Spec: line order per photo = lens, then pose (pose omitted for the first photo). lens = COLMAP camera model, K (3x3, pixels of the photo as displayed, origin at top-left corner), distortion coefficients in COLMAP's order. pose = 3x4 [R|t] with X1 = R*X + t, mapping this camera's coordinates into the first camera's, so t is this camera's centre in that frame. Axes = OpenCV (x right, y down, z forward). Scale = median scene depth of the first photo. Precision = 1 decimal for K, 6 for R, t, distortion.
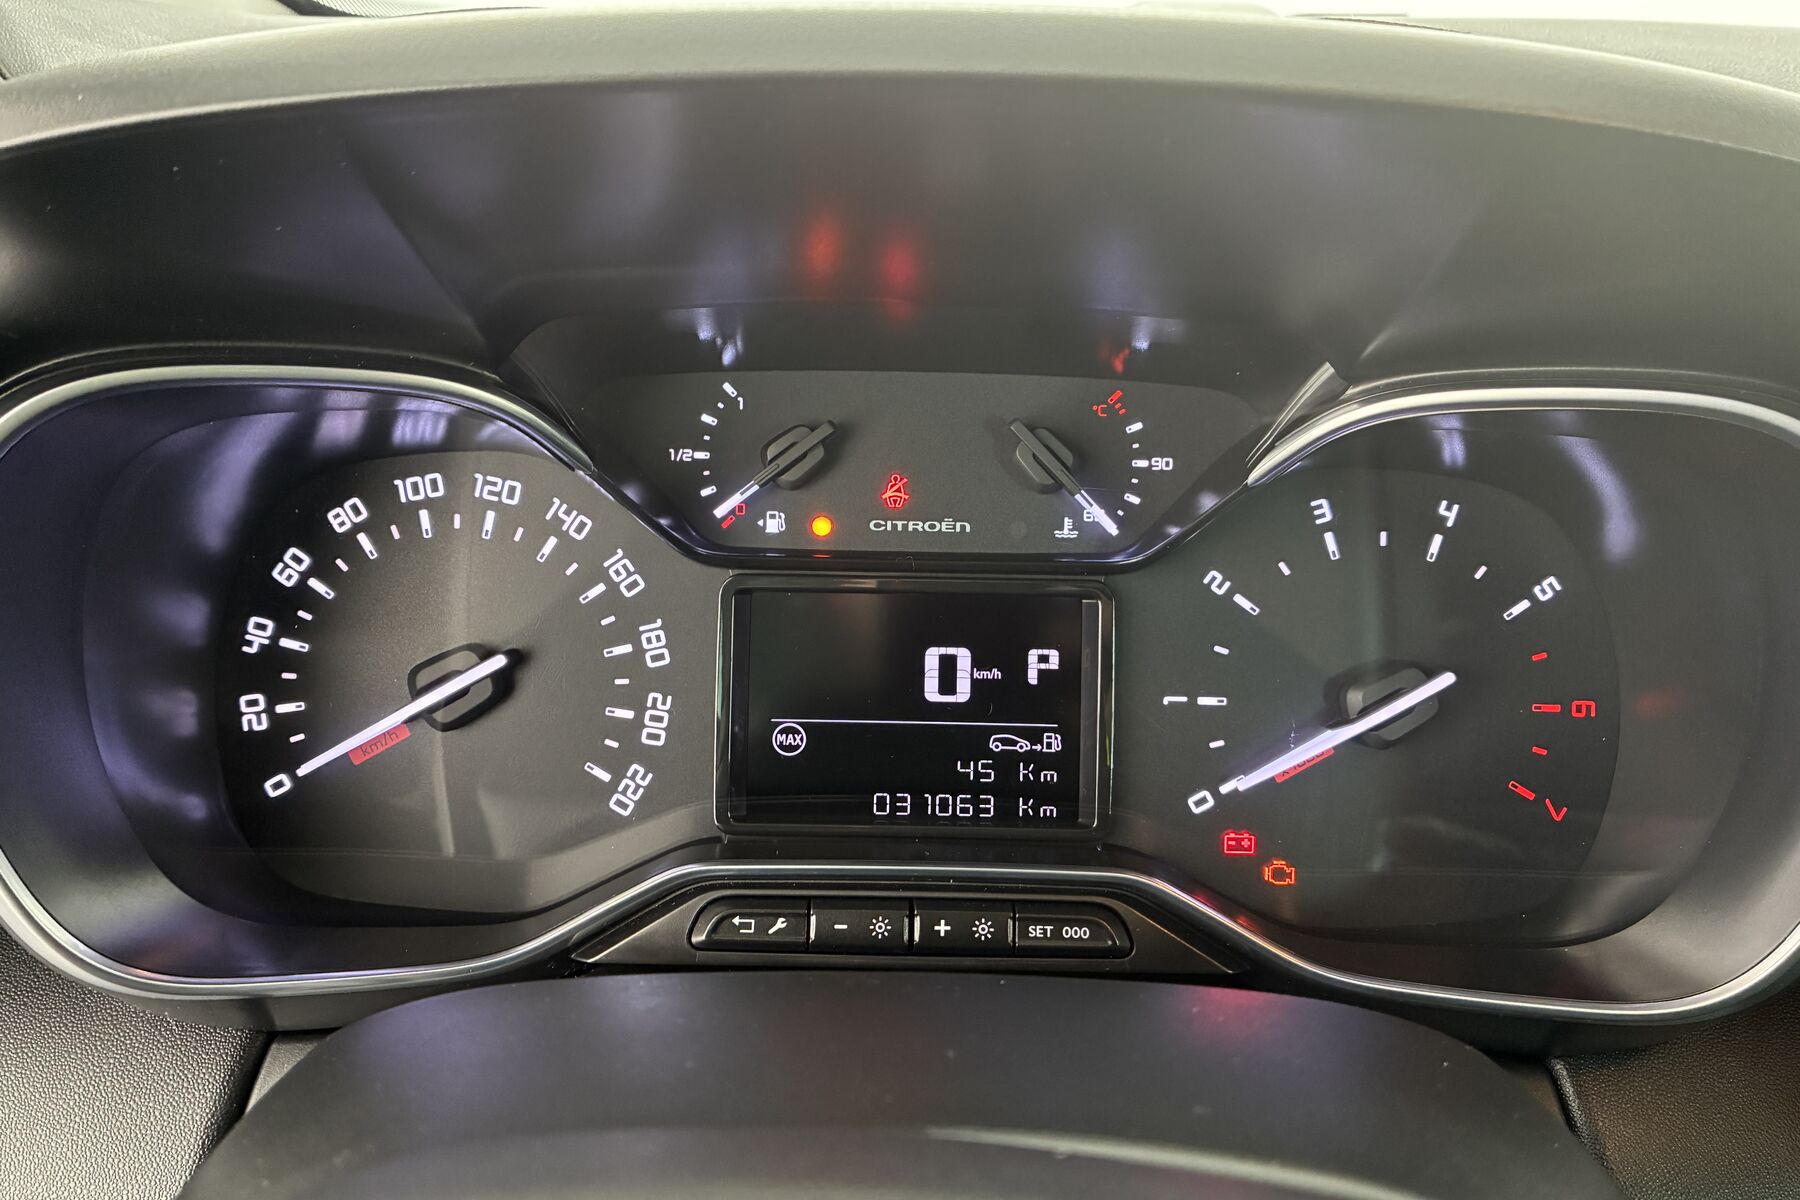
lens RADIAL K [[1400.9, 0, 903.7], [0, 1400.9, 568.8], [0, 0, 1]] dist [0.003836, 0.001479]
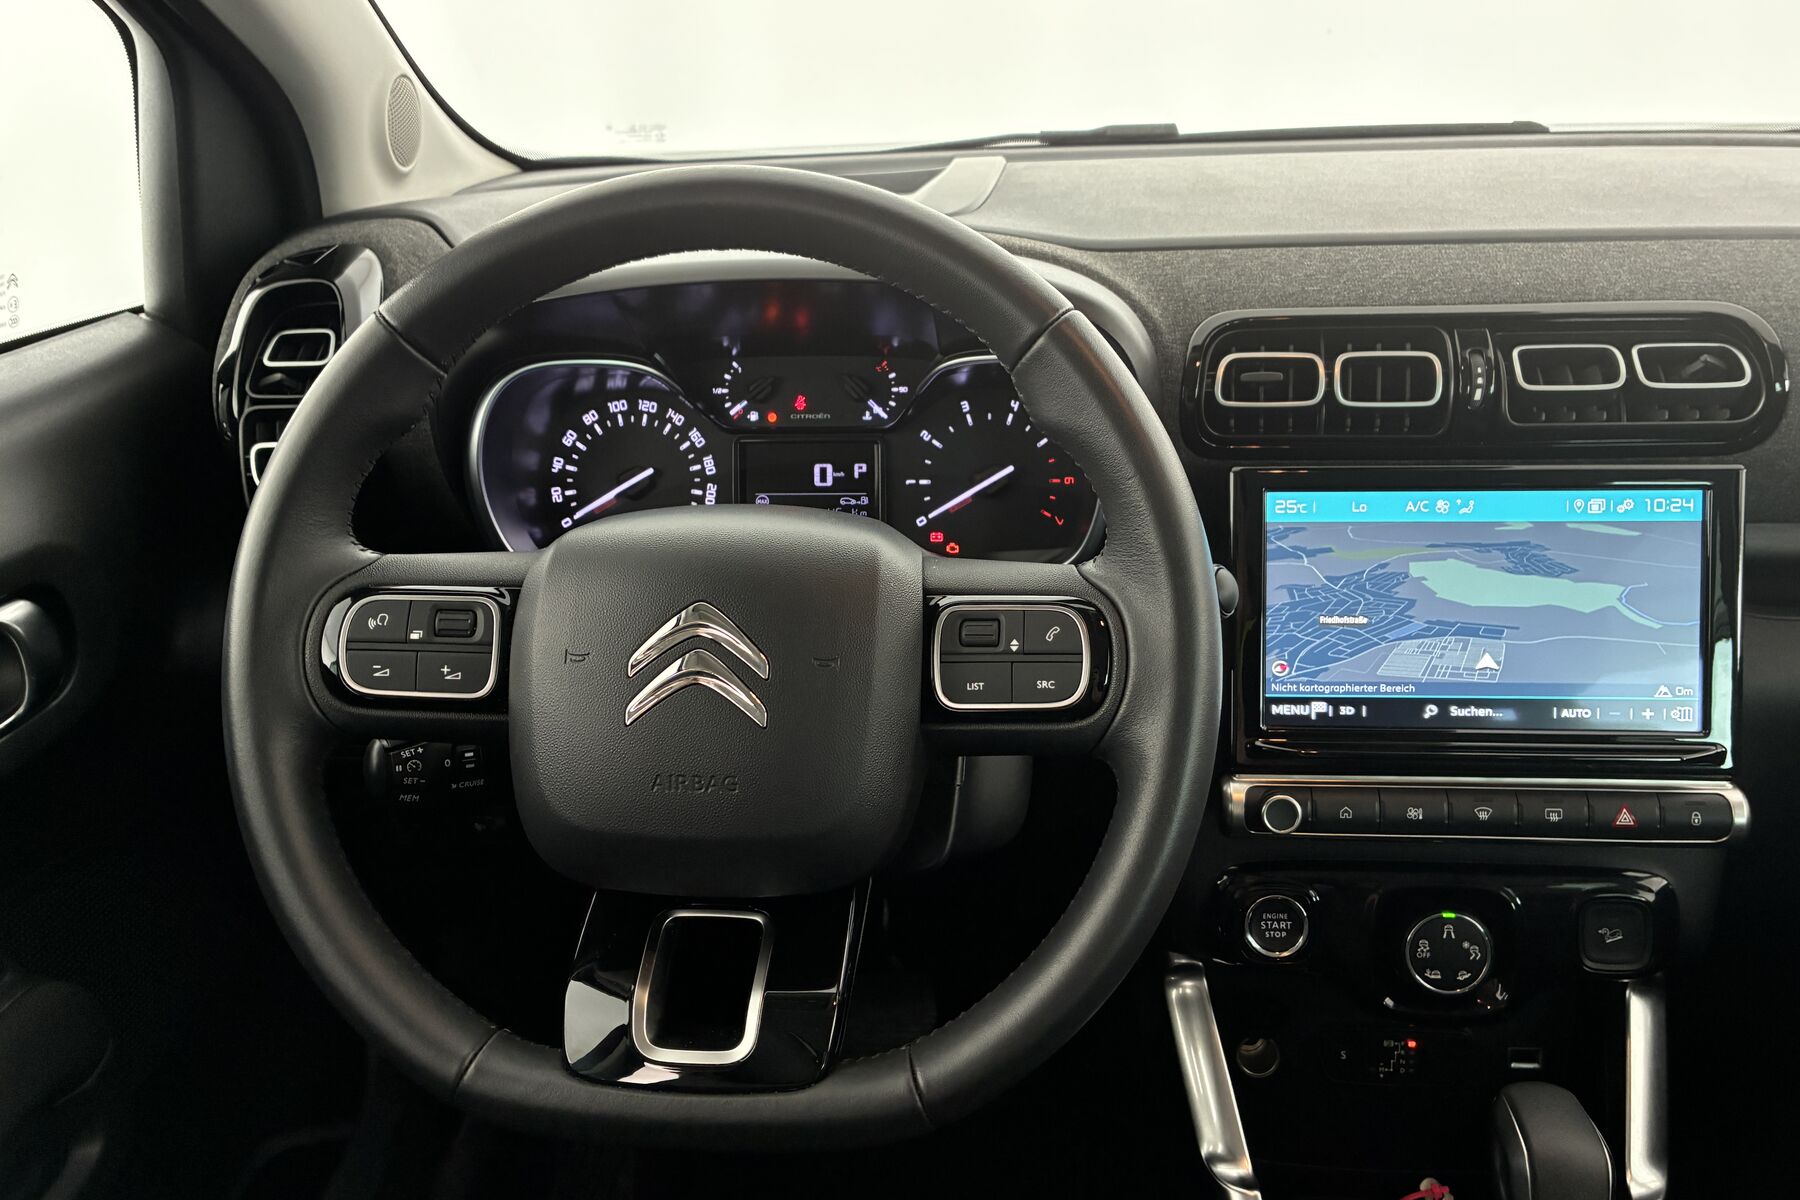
lens RADIAL K [[1369.3, 0, 900.0], [0, 1369.3, 600.0], [0, 0, 1]] dist [0.005841, -0.002599]
pose [[0.998640, -0.017588, -0.049085, 0.293425], [0.019392, 0.999145, 0.036524, 0.217665], [0.048401, -0.037426, 0.998127, -1.513912]]
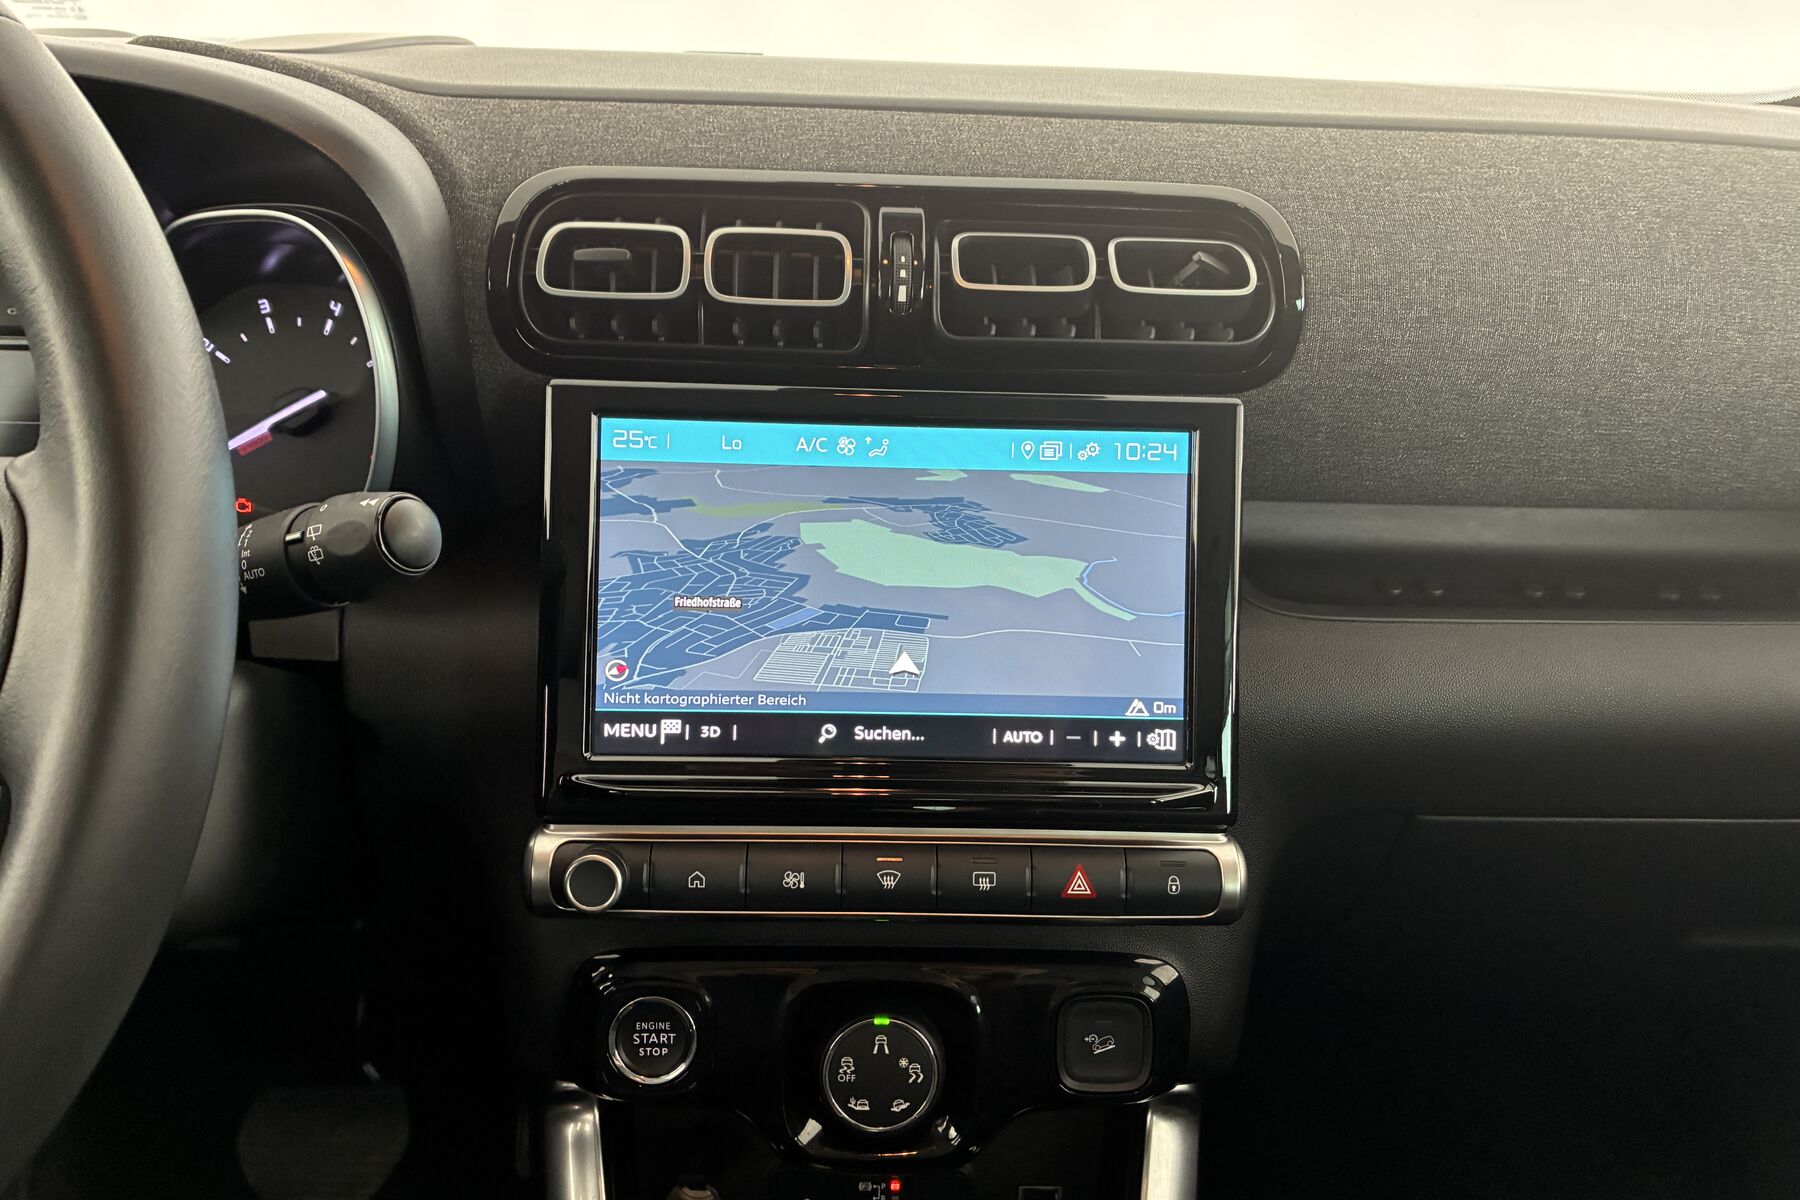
lens RADIAL K [[1389.2, 0, 900.0], [0, 1389.2, 600.0], [0, 0, 1]] dist [0.066561, -0.101876]
pose [[0.996081, 0.001827, 0.088422, 0.960992], [-0.001908, 0.999998, 0.000821, 0.337149], [-0.088420, -0.000986, 0.996083, -0.879421]]
